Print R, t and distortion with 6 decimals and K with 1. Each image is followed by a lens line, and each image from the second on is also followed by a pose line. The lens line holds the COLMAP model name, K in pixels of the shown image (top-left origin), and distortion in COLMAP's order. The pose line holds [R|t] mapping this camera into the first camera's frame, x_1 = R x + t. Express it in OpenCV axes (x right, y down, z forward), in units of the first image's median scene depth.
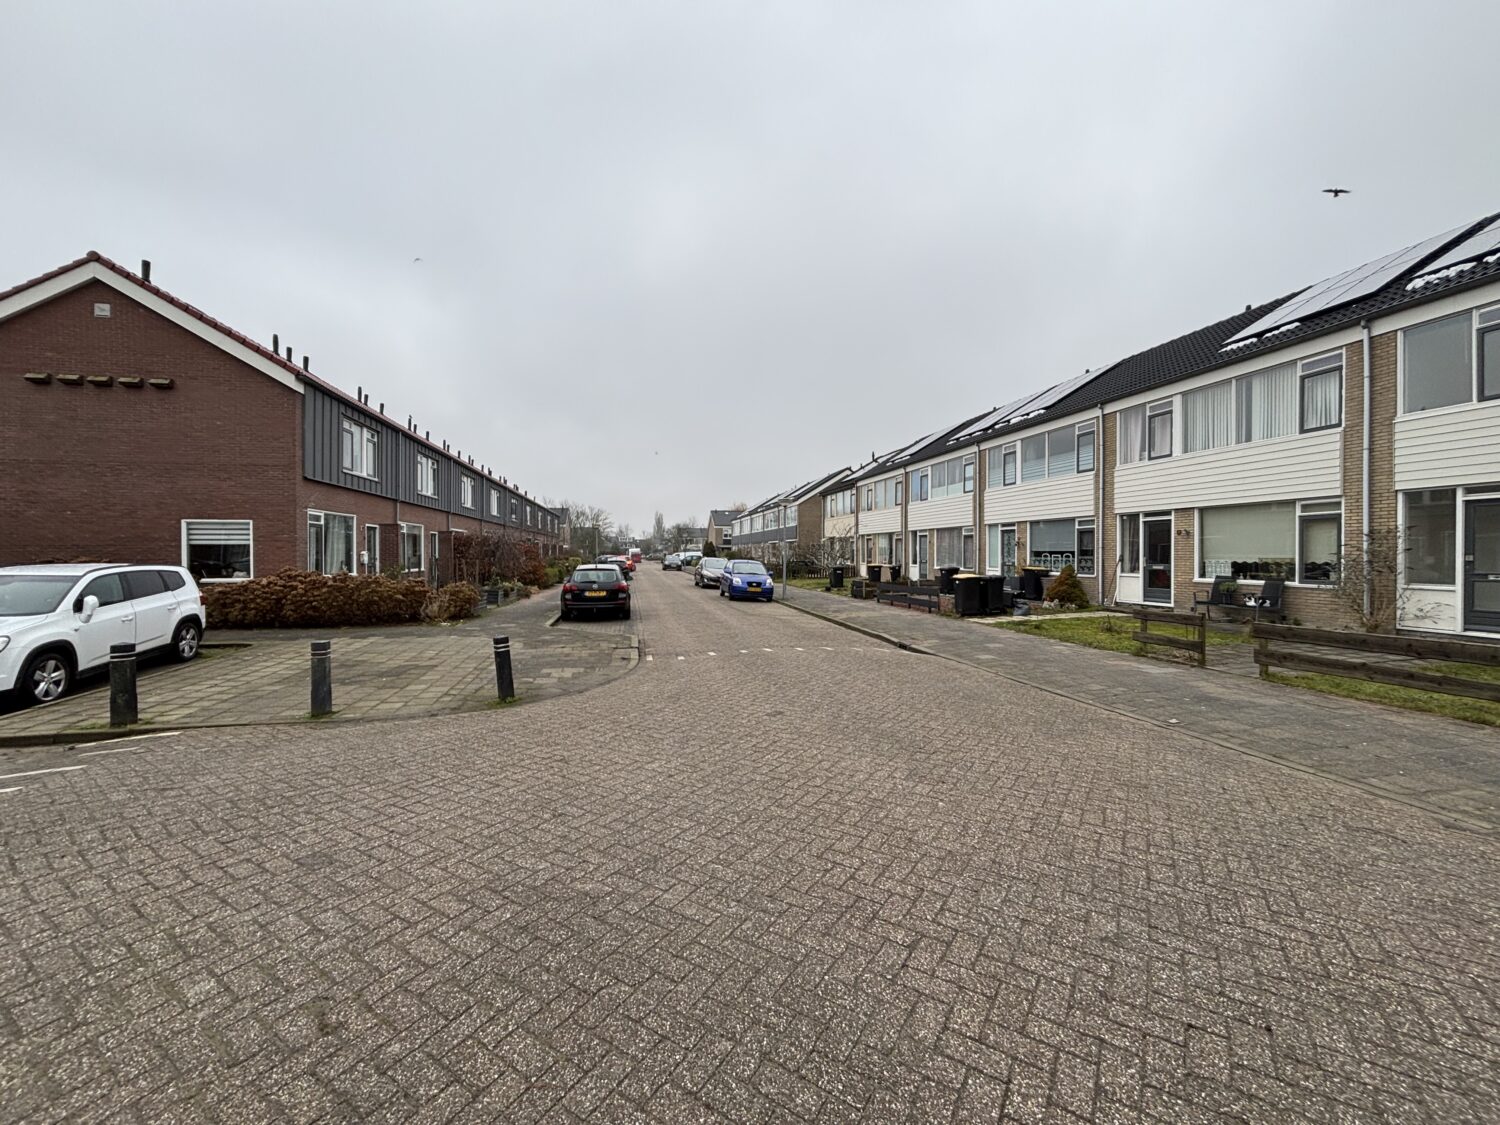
lens RADIAL K [[598.7, 0, 743.6], [0, 598.7, 557.8], [0, 0, 1]] dist [0.000204, -0.000212]
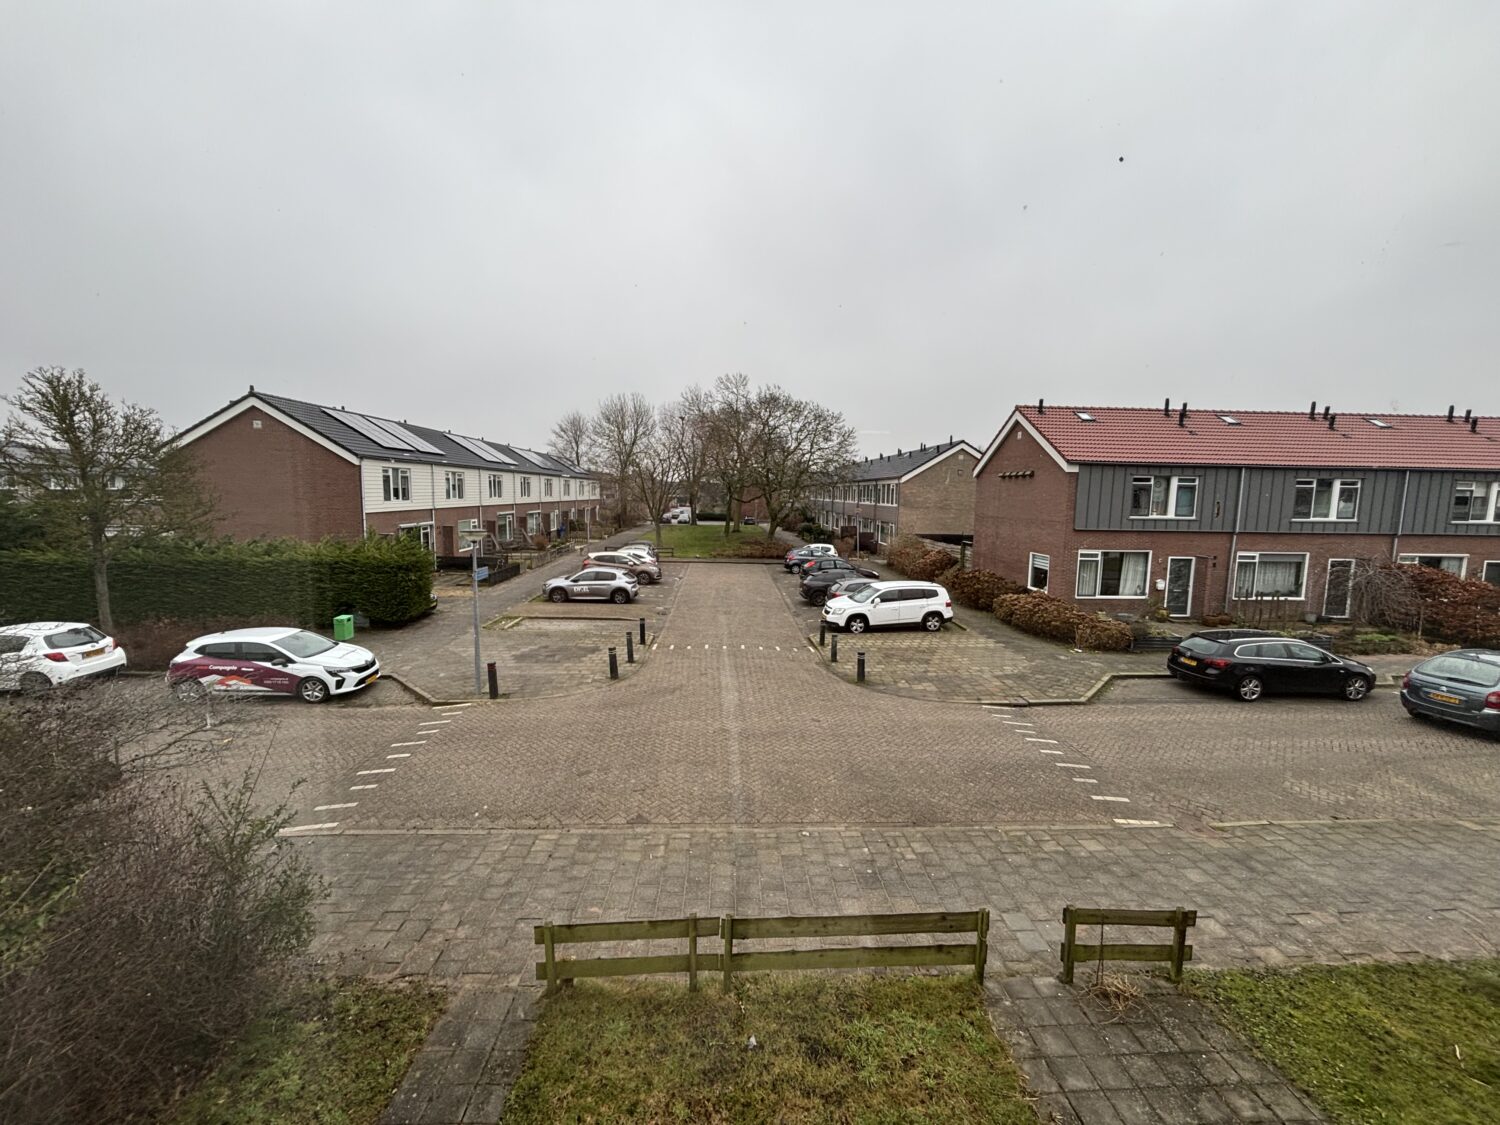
lens RADIAL K [[602.6, 0, 752.1], [0, 602.6, 559.8], [0, 0, 1]] dist [0.001018, -0.002760]
pose [[-0.148584, 0.106868, -0.983108, 0.887974], [-0.023468, 0.993482, 0.111543, -0.217359], [0.988621, 0.039645, -0.145107, 0.464755]]
